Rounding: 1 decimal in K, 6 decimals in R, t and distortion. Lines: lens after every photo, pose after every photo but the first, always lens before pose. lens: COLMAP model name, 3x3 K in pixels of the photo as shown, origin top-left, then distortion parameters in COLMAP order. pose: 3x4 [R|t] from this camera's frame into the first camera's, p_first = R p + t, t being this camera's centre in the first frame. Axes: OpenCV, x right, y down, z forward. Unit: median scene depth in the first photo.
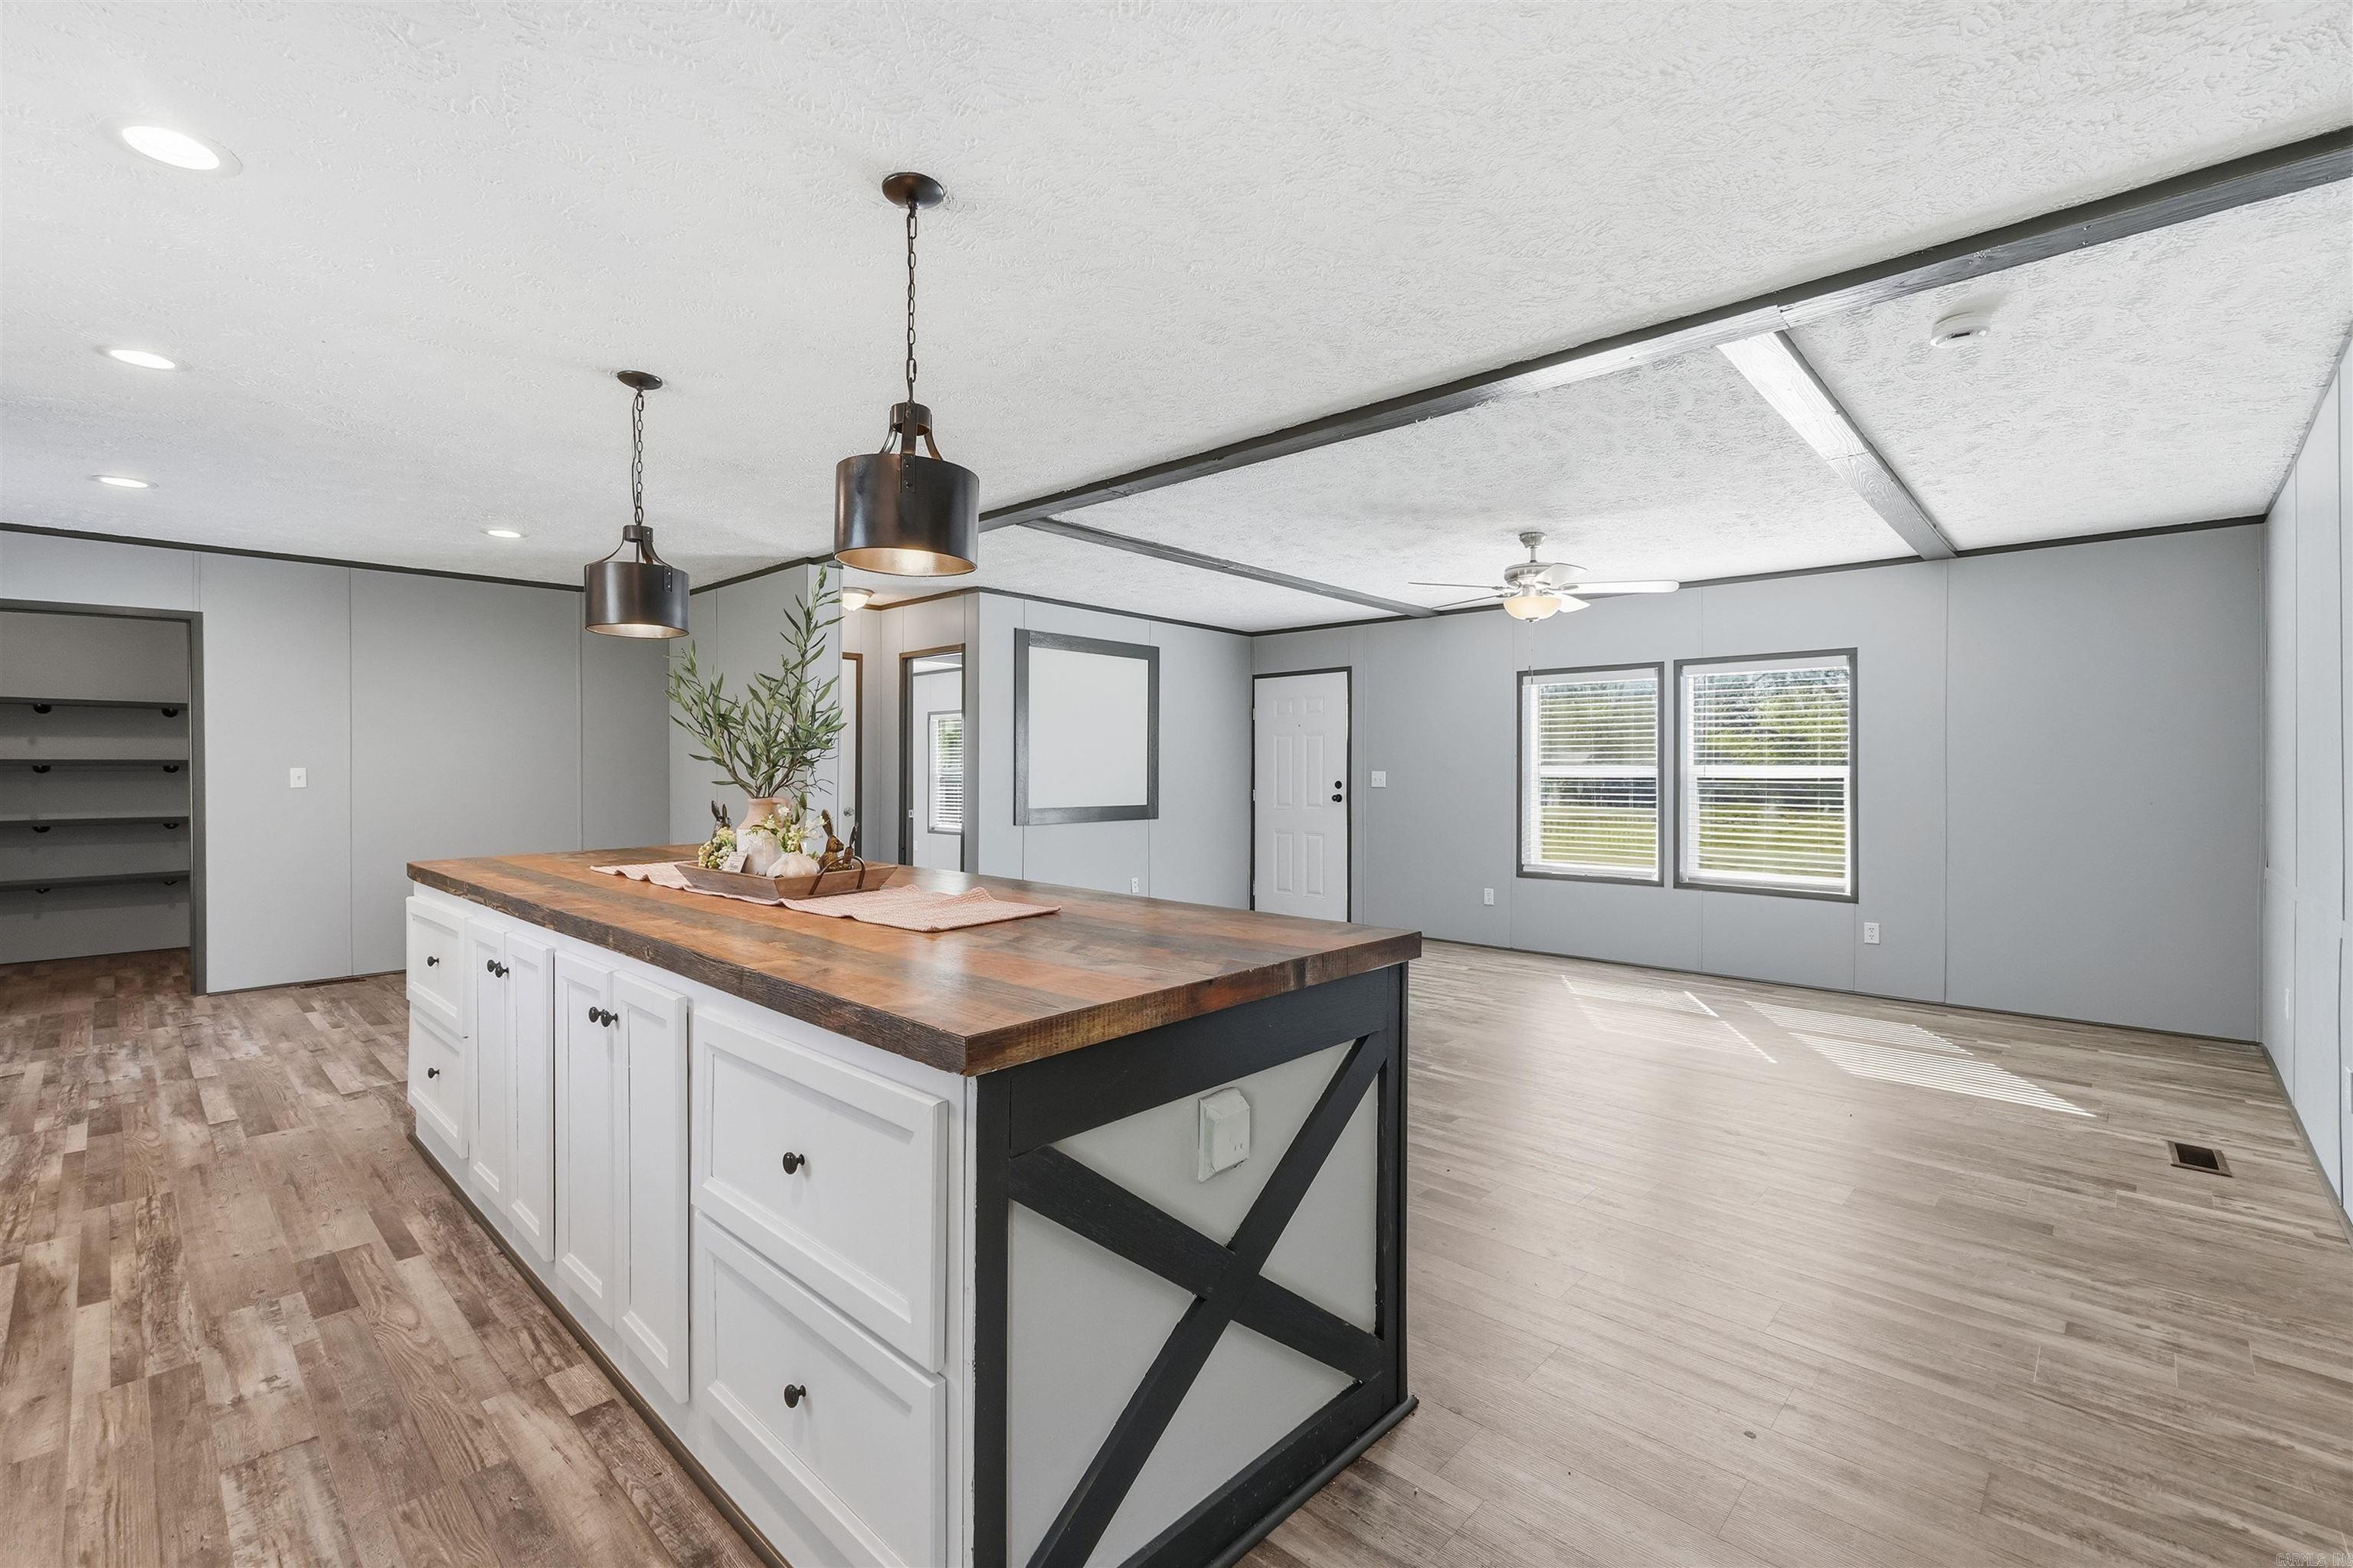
lens RADIAL K [[1019.9, 0, 1173.0], [0, 1019.9, 775.7], [0, 0, 1]] dist [0.000736, 0.000345]
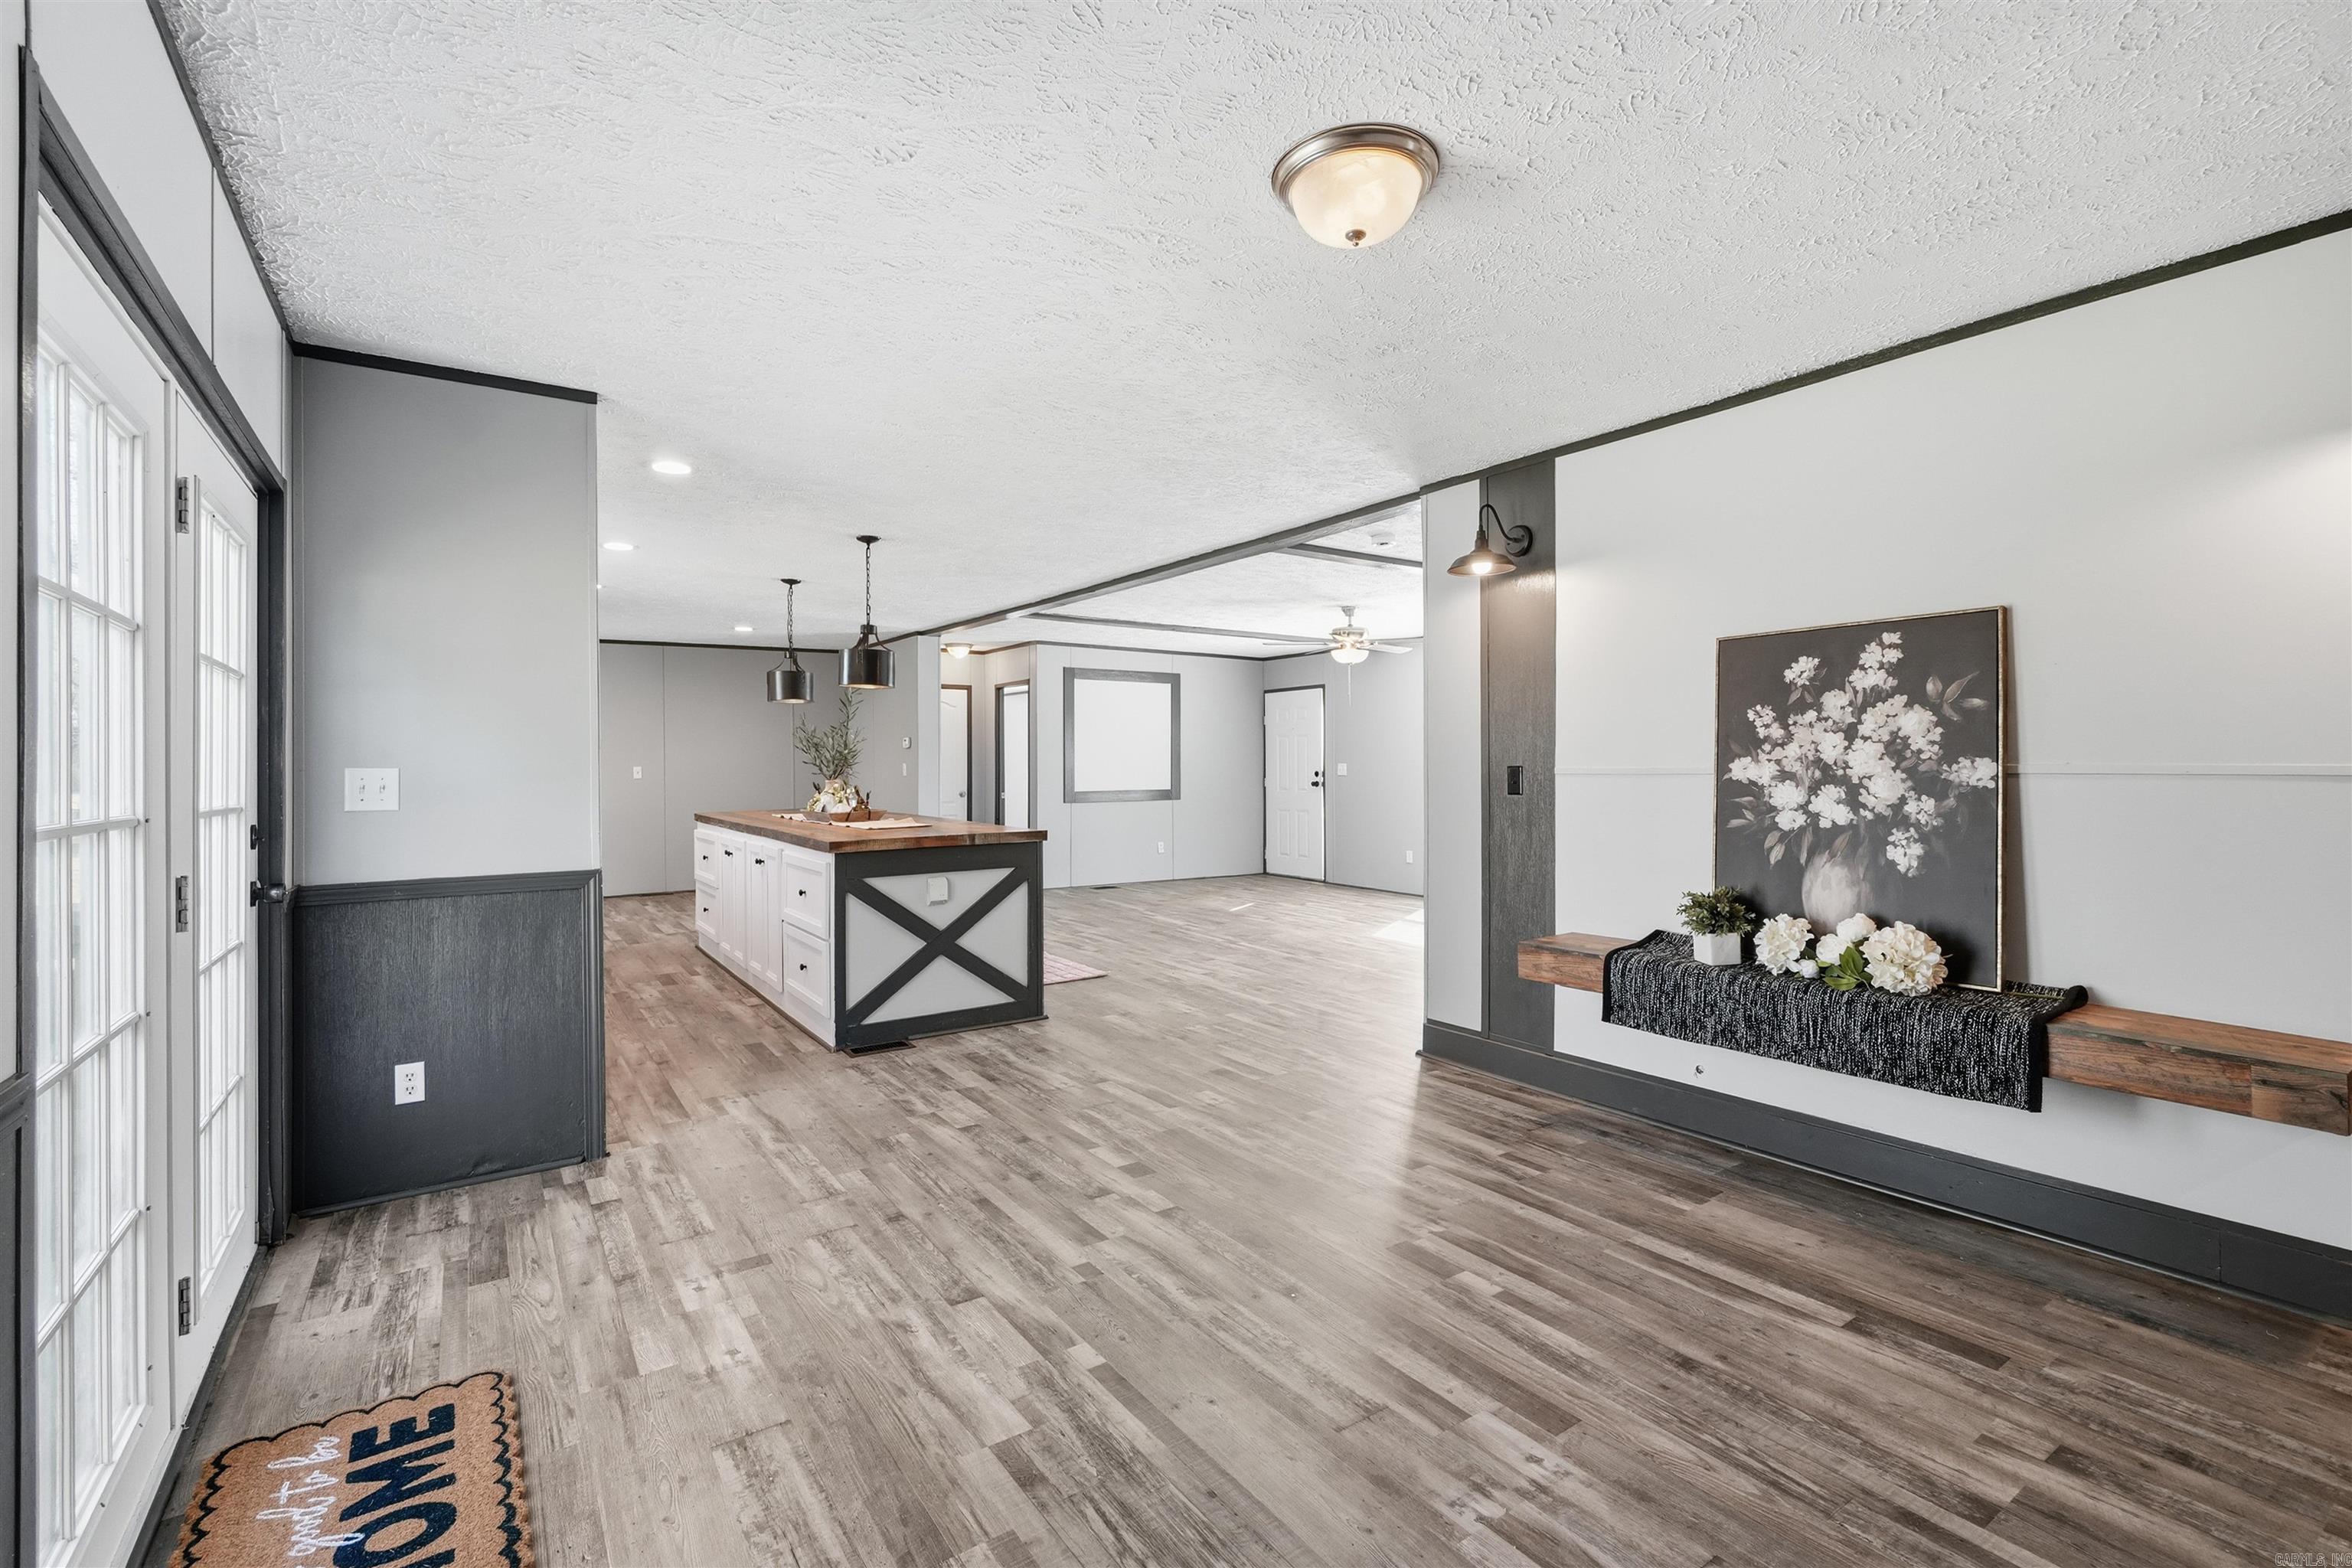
lens RADIAL K [[1027.9, 0, 1177.7], [0, 1027.9, 770.6], [0, 0, 1]] dist [-0.000440, 0.000807]
pose [[0.978907, -0.005261, -0.204240, 0.392889], [0.005987, 0.999978, 0.002937, -0.000552], [0.204220, -0.004097, 0.978916, -0.519743]]
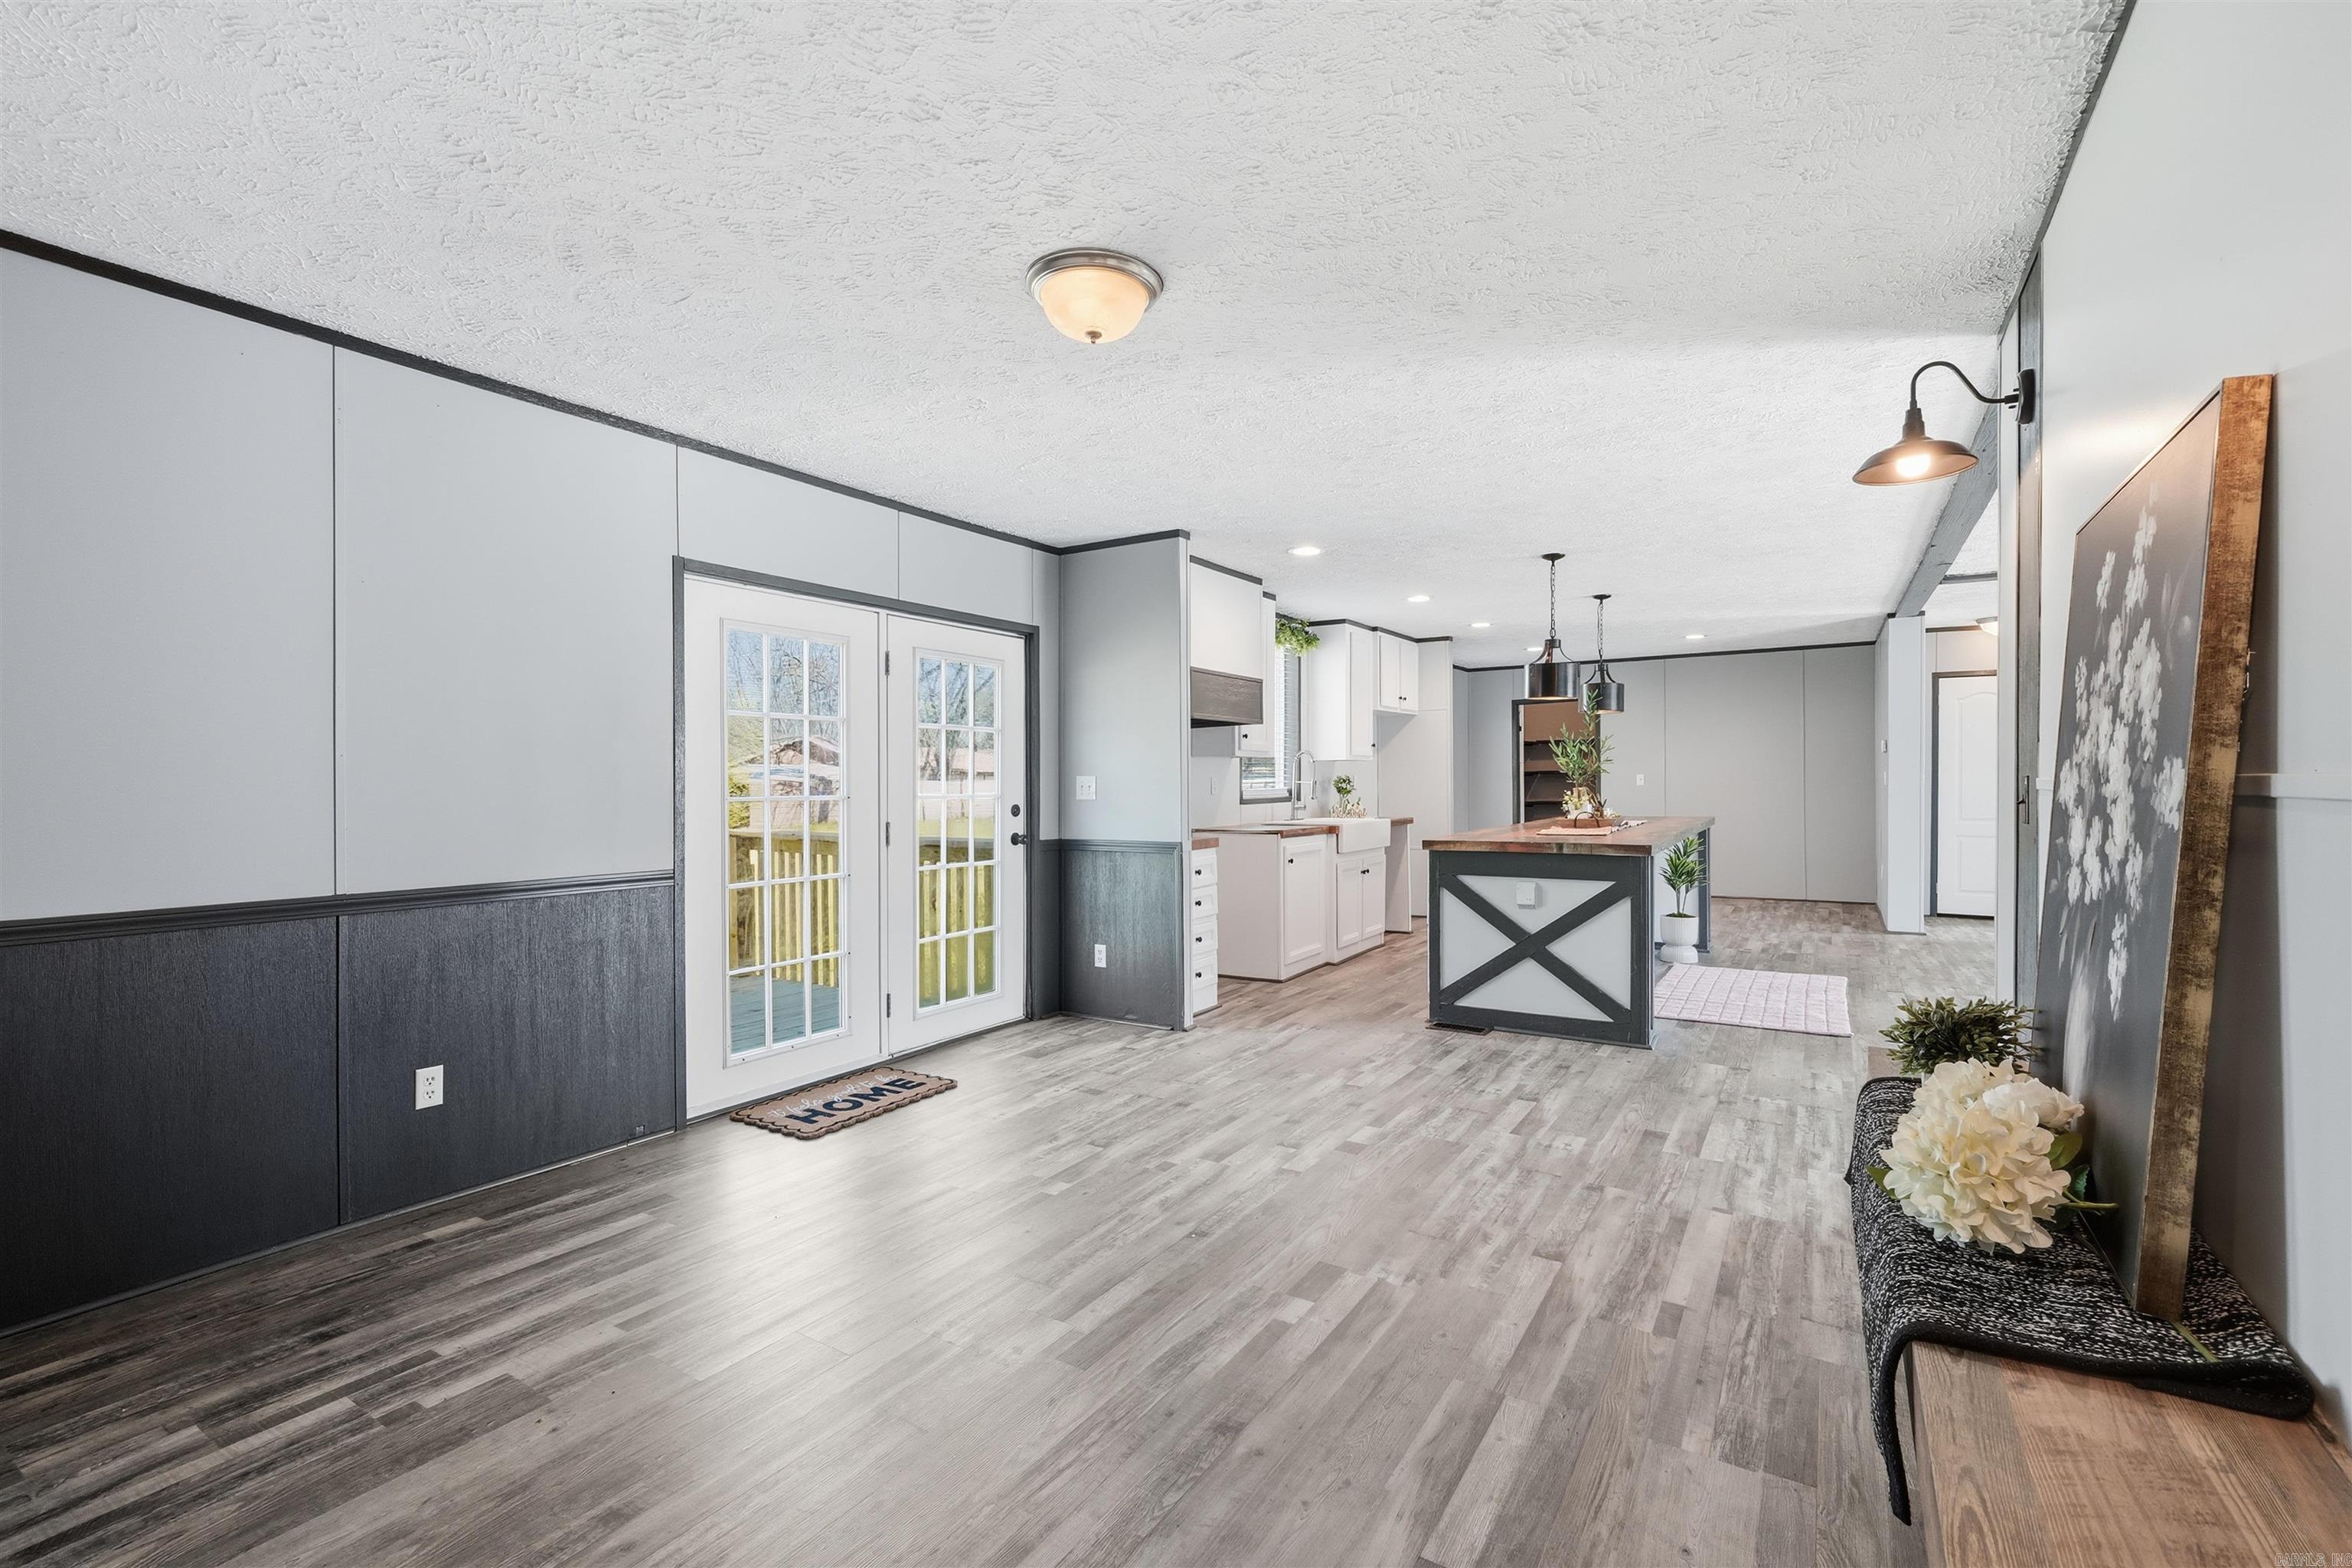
lens RADIAL K [[1039.1, 0, 1184.0], [0, 1039.1, 790.5], [0, 0, 1]] dist [-0.001950, 0.000128]
pose [[0.205659, 0.008937, -0.978583, 0.845996], [0.002662, 0.999949, 0.009692, 0.001572], [0.978620, -0.004598, 0.205625, -0.189294]]
